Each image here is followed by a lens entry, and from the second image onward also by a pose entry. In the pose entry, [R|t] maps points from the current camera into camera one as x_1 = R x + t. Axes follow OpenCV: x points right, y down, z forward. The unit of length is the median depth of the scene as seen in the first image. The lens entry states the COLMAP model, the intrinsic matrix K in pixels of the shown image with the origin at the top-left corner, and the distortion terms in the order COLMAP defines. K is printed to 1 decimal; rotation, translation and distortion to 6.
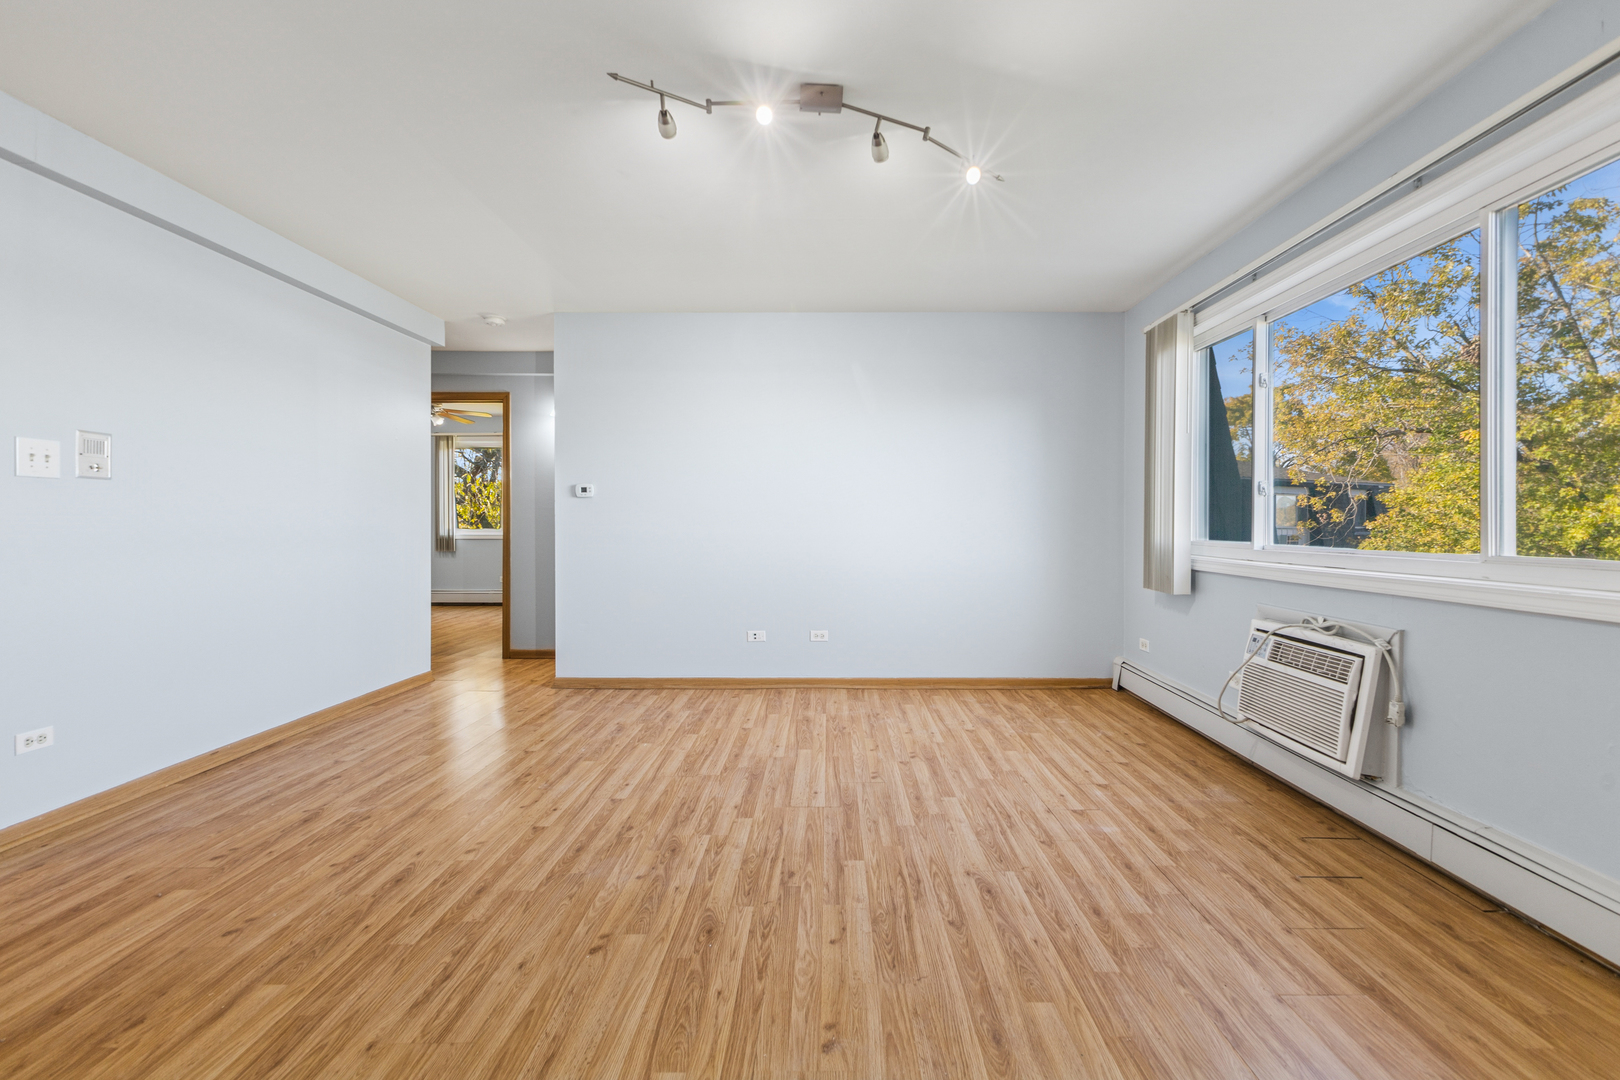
lens RADIAL K [[703.7, 0, 820.4], [0, 703.7, 519.9], [0, 0, 1]] dist [0.013166, -0.002786]
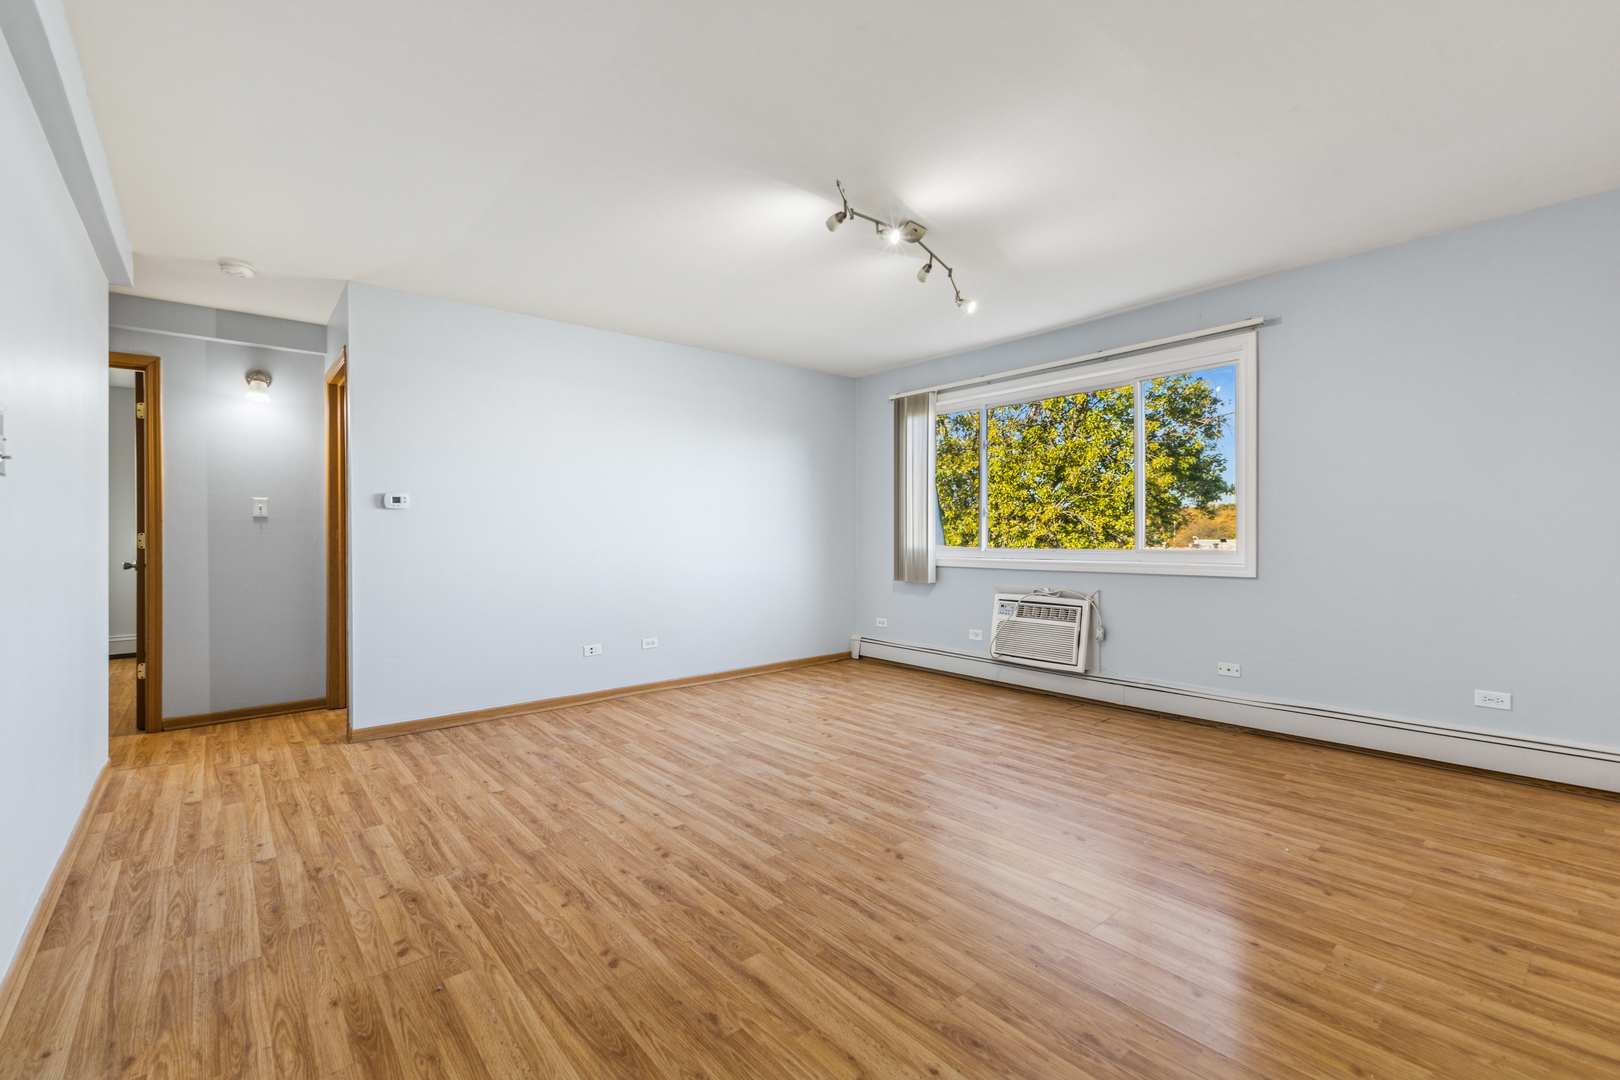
lens RADIAL K [[703.7, 0, 811.6], [0, 703.7, 523.2], [0, 0, 1]] dist [0.013166, -0.002786]
pose [[0.756919, 0.004508, 0.653493, -0.952802], [0.004008, 0.999925, -0.011541, -0.005442], [-0.653497, 0.011355, 0.756844, 0.066790]]
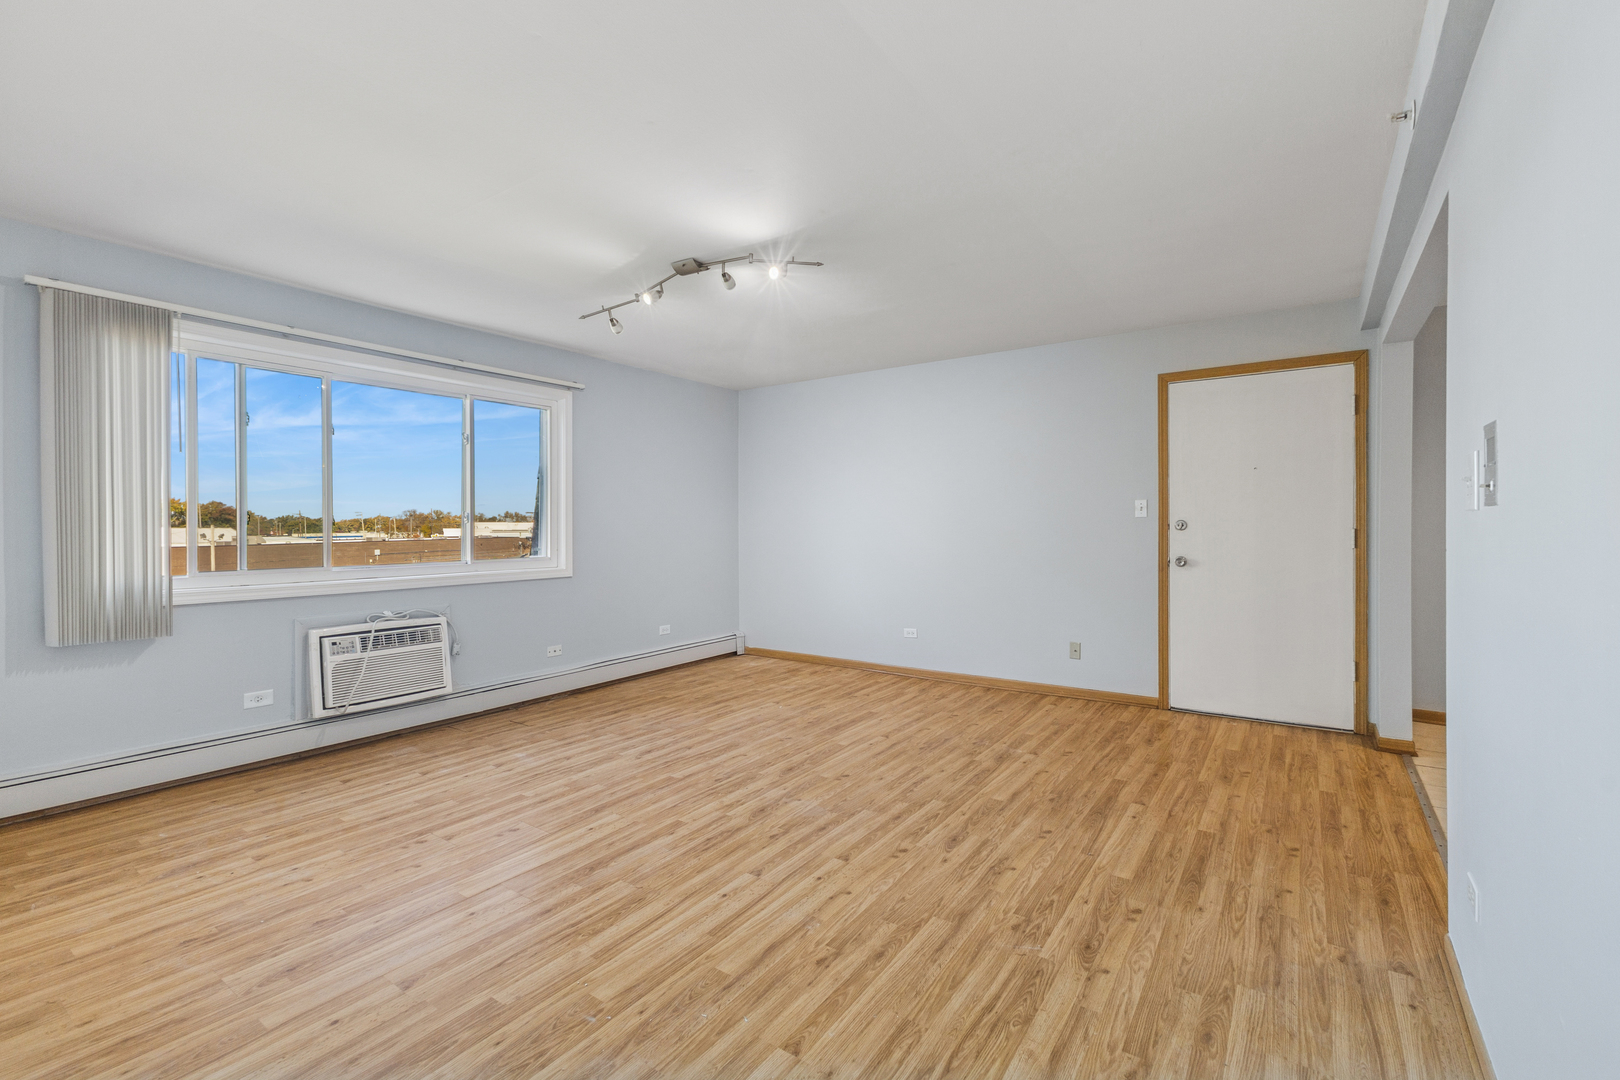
lens RADIAL K [[703.7, 0, 816.9], [0, 703.7, 531.3], [0, 0, 1]] dist [0.013166, -0.002786]
pose [[-0.829995, -0.004048, 0.557757, -0.948210], [-0.002003, 0.999989, 0.004277, -0.043083], [-0.557768, 0.002433, -0.829993, 1.894243]]
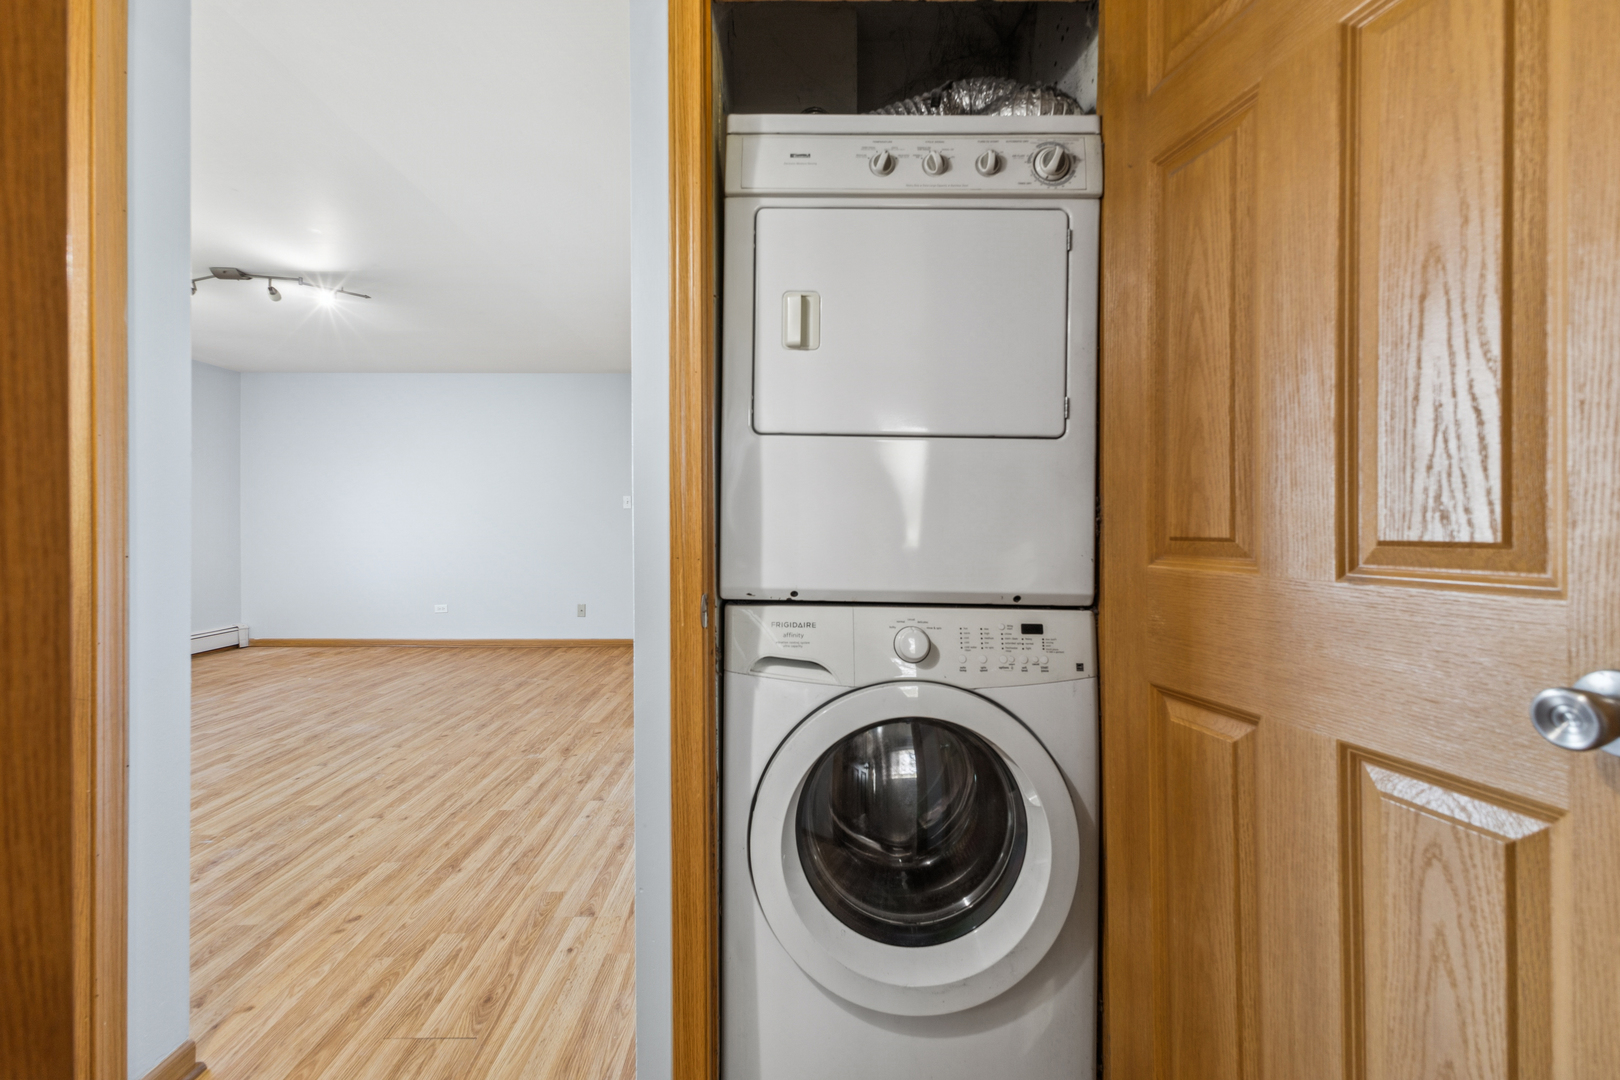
lens RADIAL K [[703.7, 0, 795.1], [0, 703.7, 524.5], [0, 0, 1]] dist [0.013166, -0.002786]
pose [[-0.999781, -0.004972, -0.020321, -1.178384], [-0.004752, 0.999930, -0.010844, 0.004544], [0.020374, -0.010745, -0.999735, 2.464277]]
